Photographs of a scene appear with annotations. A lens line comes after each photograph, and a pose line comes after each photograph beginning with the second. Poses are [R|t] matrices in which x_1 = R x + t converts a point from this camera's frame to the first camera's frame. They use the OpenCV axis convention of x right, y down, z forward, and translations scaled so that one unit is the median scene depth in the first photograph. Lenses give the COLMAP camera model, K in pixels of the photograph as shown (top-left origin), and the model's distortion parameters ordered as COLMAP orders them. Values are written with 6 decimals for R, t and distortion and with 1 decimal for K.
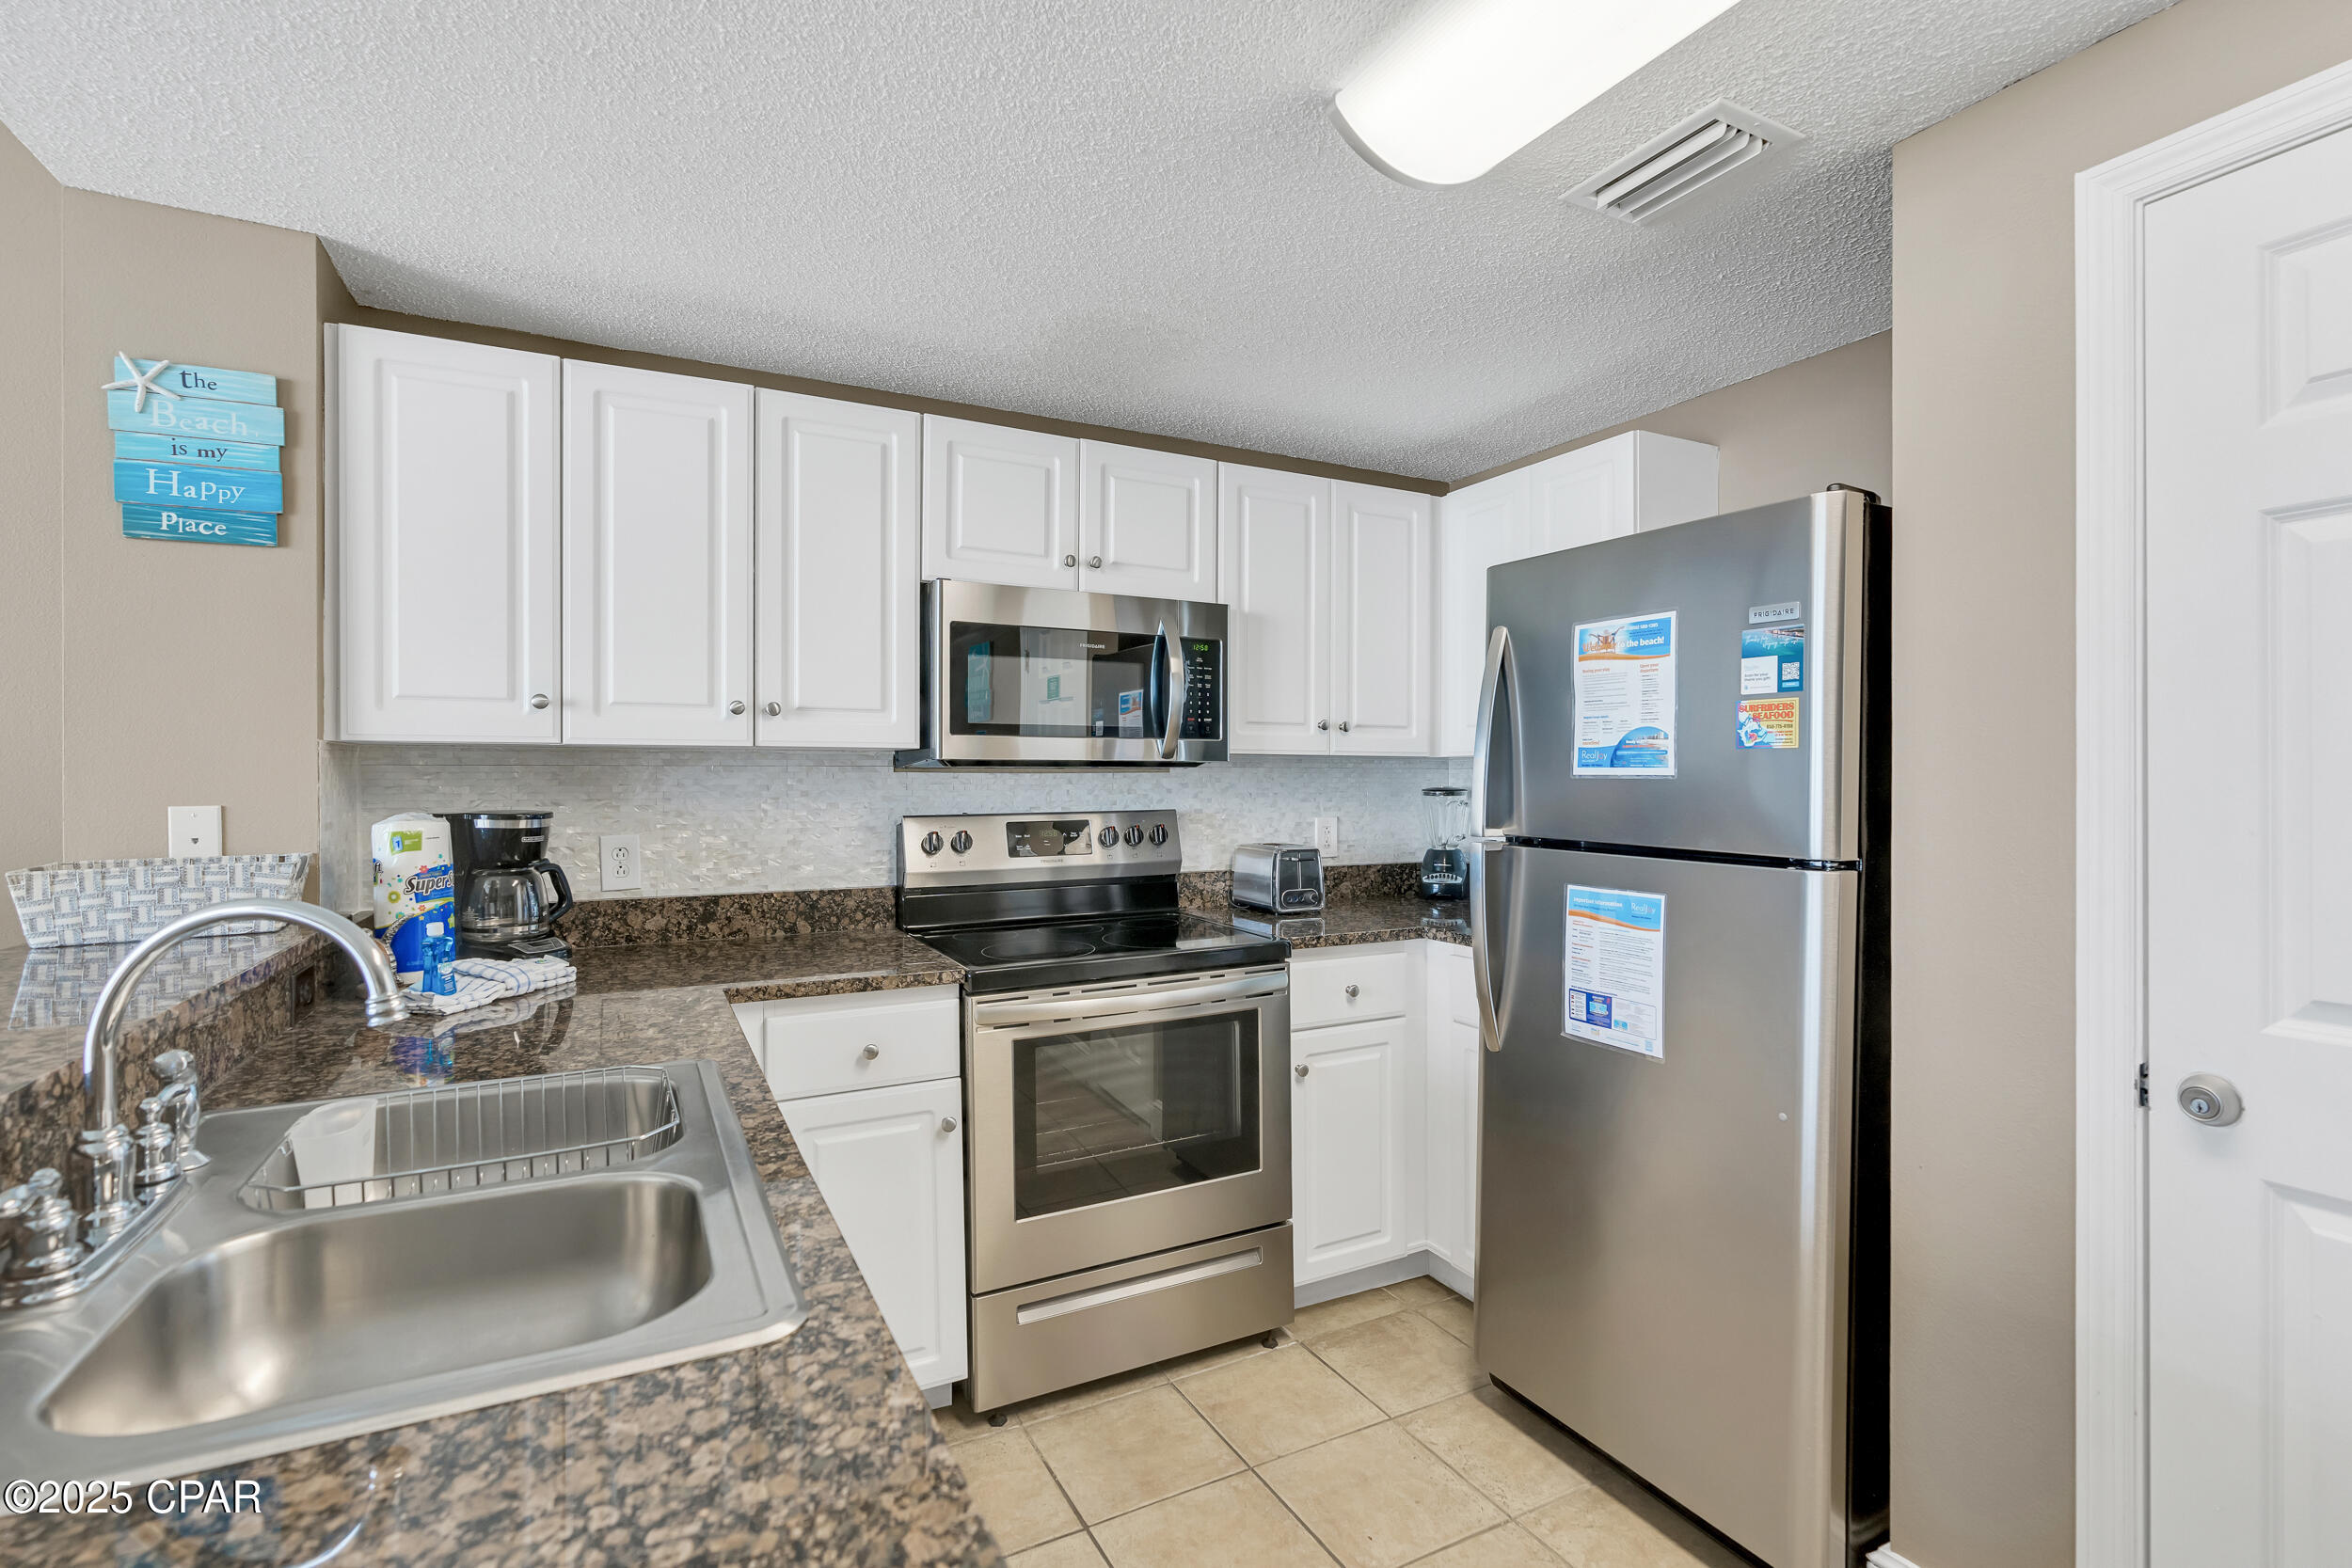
lens RADIAL K [[1073.7, 0, 1199.6], [0, 1073.7, 771.8], [0, 0, 1]] dist [-0.005840, -0.000338]
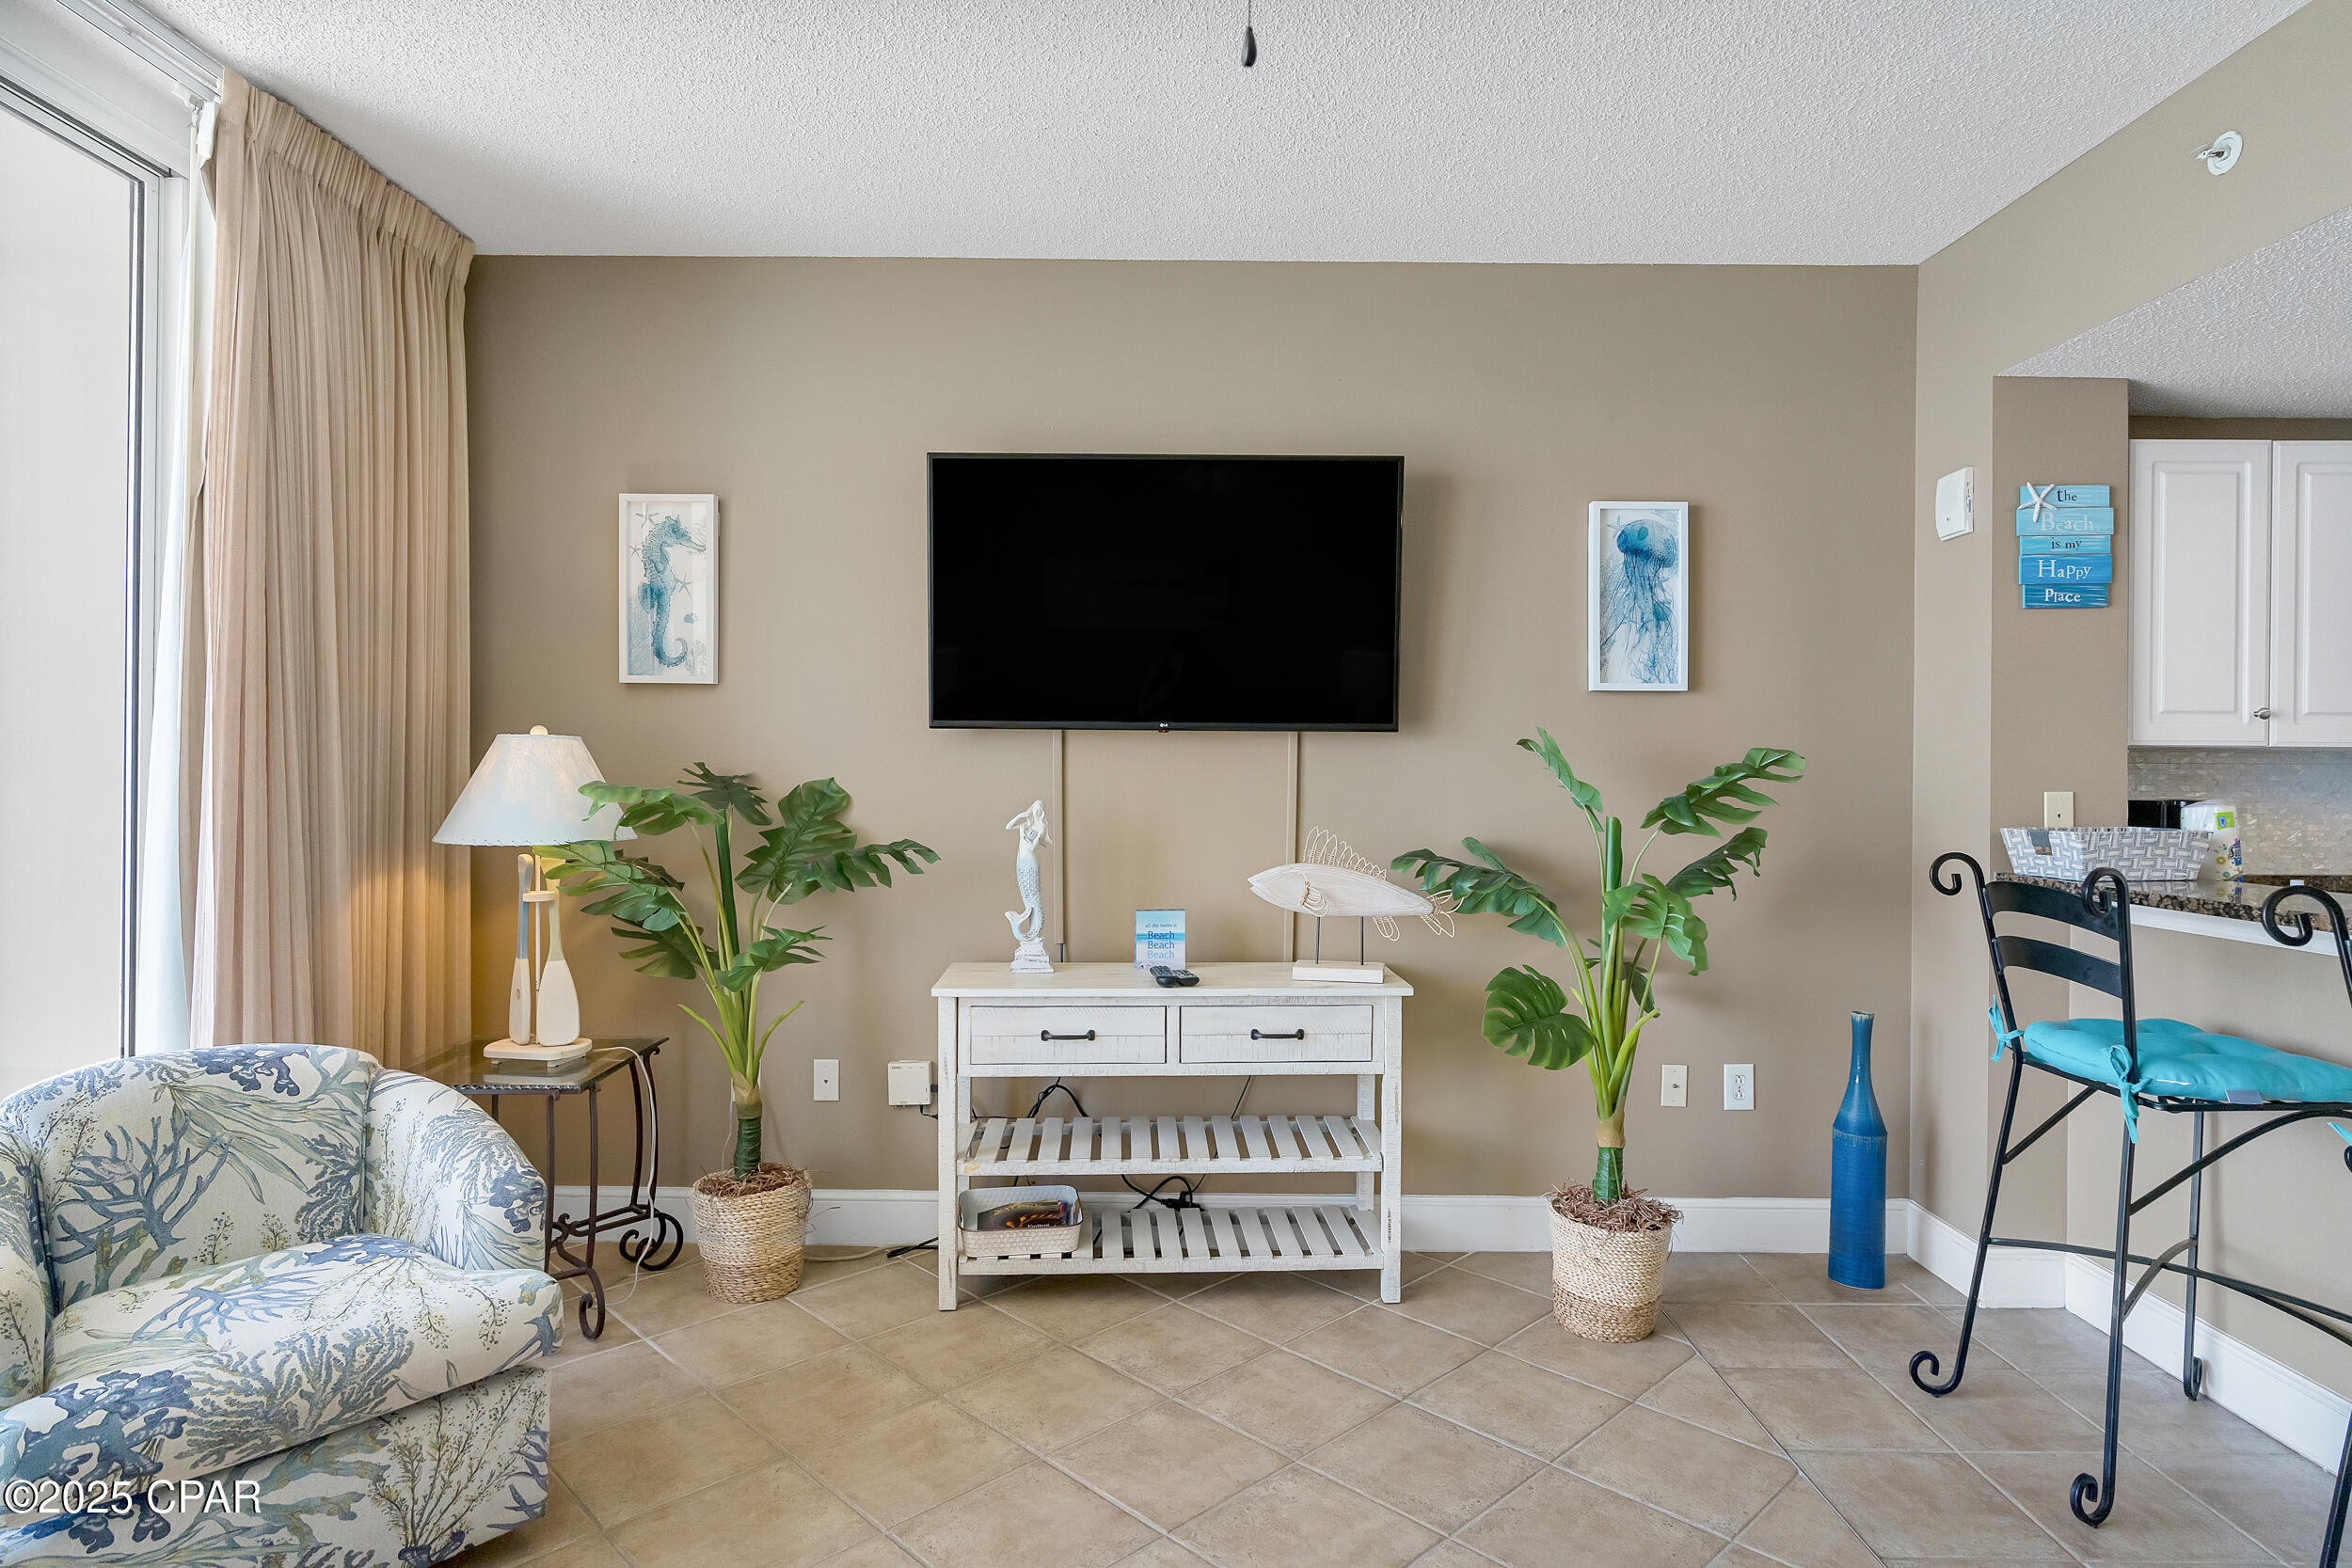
lens RADIAL K [[1256.6, 0, 1207.4], [0, 1256.6, 775.5], [0, 0, 1]] dist [-0.004274, 0.002646]
pose [[0.884755, 0.006250, -0.466014, -0.981951], [-0.005707, 0.999980, 0.002575, 0.010194], [0.466021, 0.000381, 0.884774, -0.862247]]
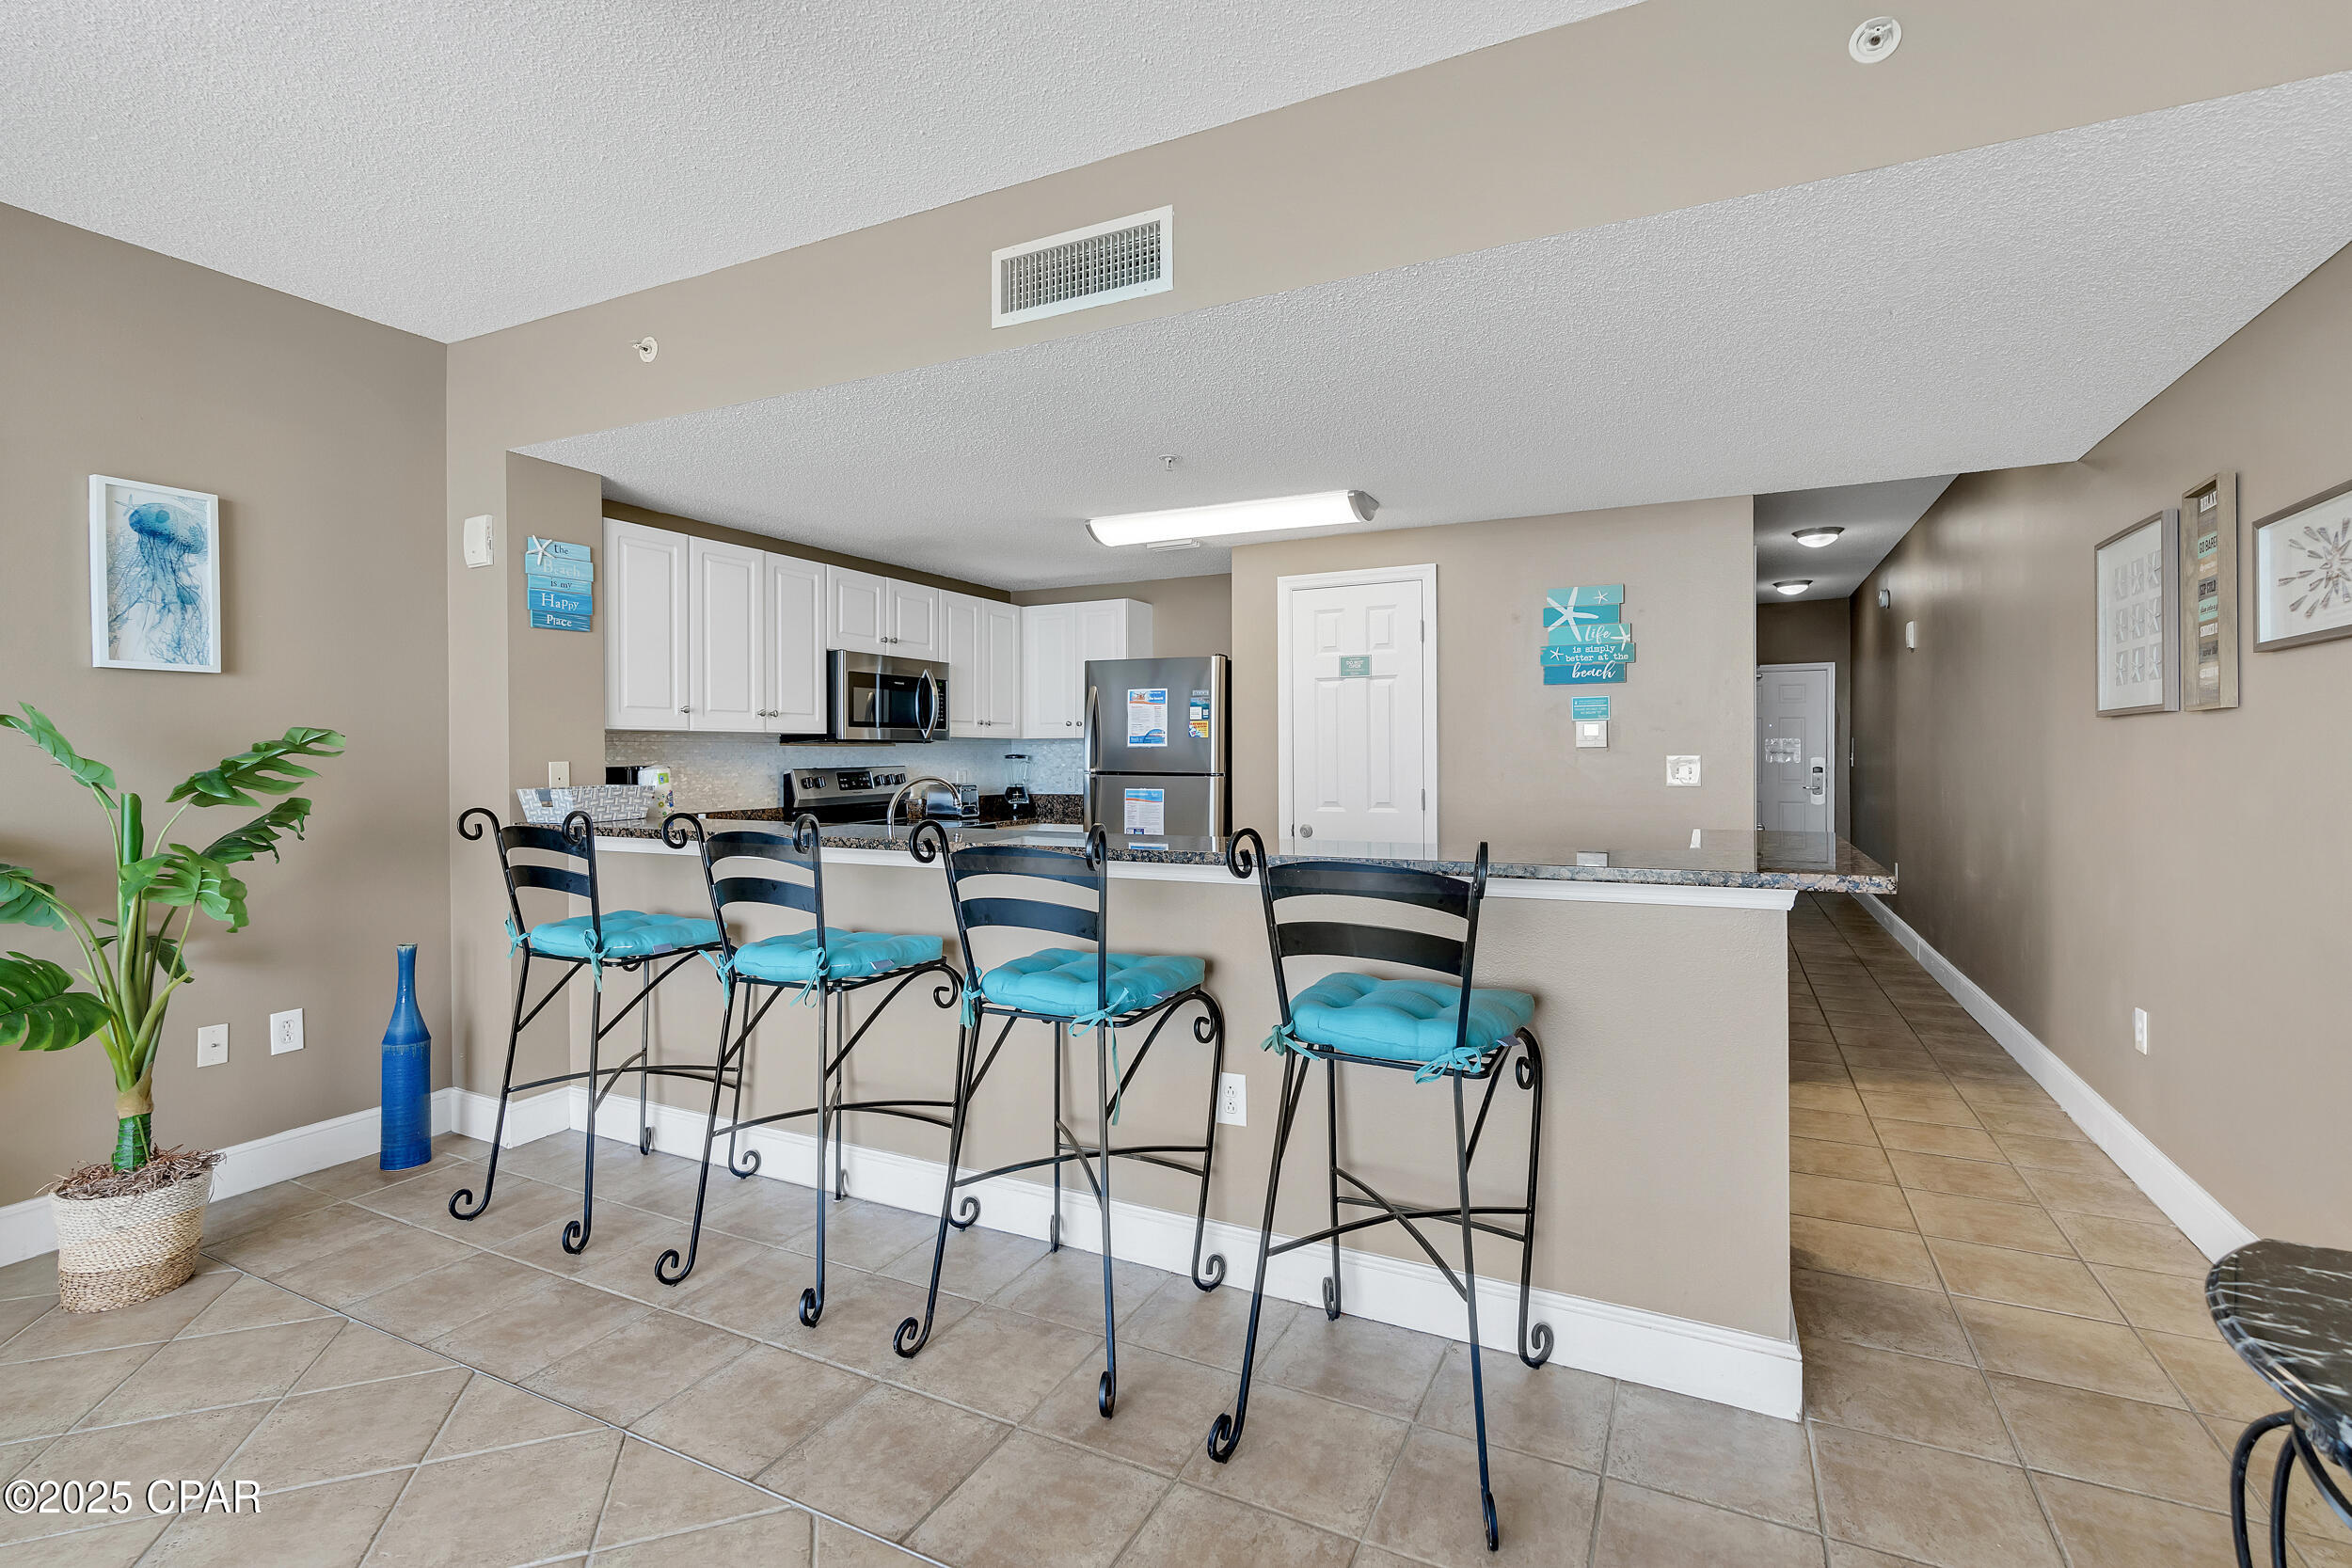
lens RADIAL K [[1049.4, 0, 1180.5], [0, 1049.4, 761.6], [0, 0, 1]] dist [-0.003314, 0.001133]
pose [[0.813913, -0.008761, 0.580921, -0.954113], [0.003203, 0.999939, 0.010593, 0.012712], [-0.580978, -0.006761, 0.813891, -1.072786]]
